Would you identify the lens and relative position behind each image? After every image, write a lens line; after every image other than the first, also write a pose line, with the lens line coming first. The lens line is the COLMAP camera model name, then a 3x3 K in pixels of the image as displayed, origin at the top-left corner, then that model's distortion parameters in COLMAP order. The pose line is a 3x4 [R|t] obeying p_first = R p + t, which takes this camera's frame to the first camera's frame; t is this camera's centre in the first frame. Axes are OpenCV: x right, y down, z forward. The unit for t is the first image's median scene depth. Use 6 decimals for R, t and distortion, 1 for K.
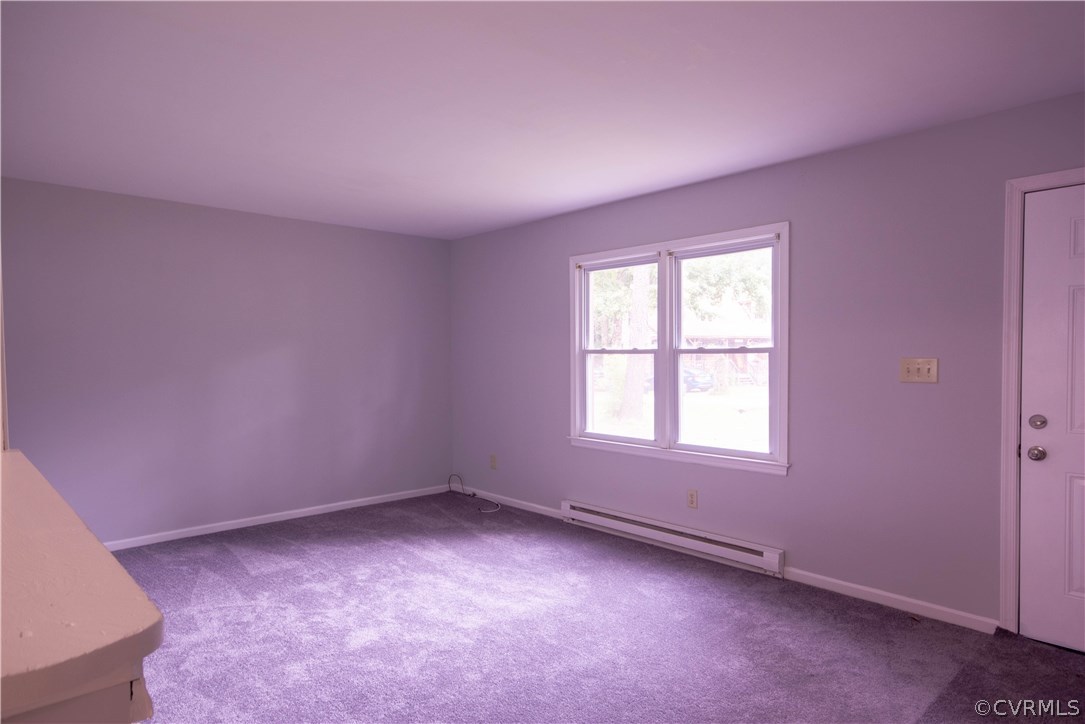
lens RADIAL K [[636.3, 0, 541.8], [0, 636.3, 361.3], [0, 0, 1]] dist [-0.026292, 0.000114]
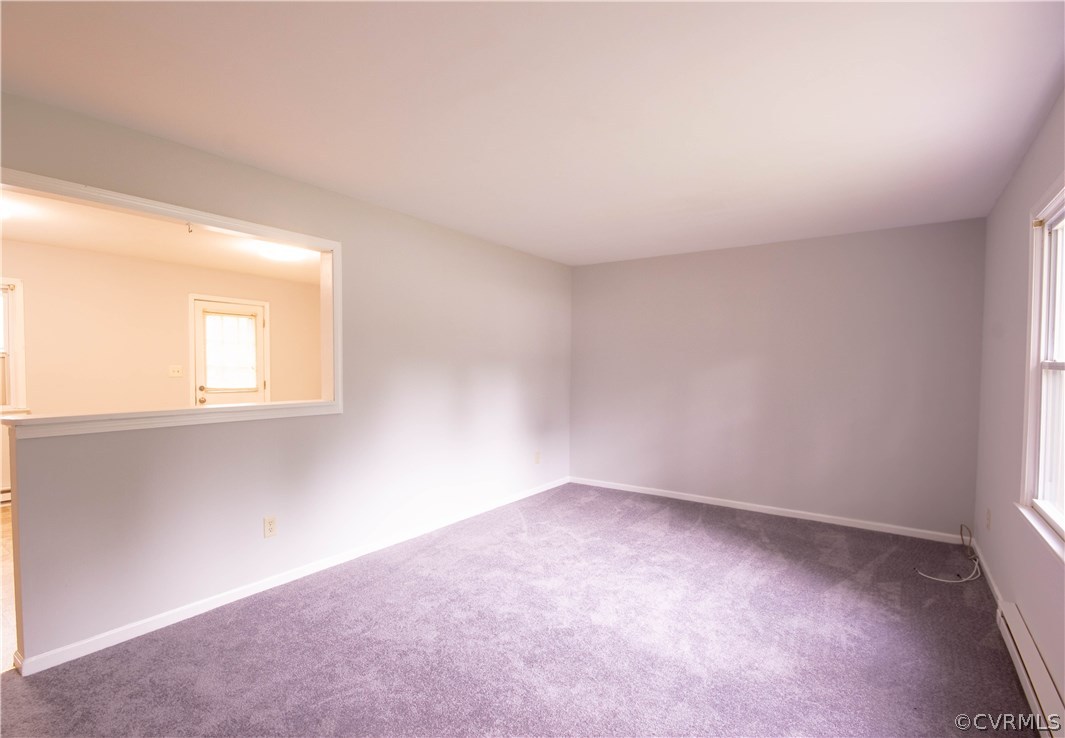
lens RADIAL K [[521.5, 0, 531.2], [0, 521.5, 374.3], [0, 0, 1]] dist [-0.016468, -0.000682]
pose [[0.198960, 0.030394, -0.979536, 0.517307], [-0.022362, 0.999400, 0.026468, -0.011562], [0.979752, 0.016638, 0.199520, 0.520097]]
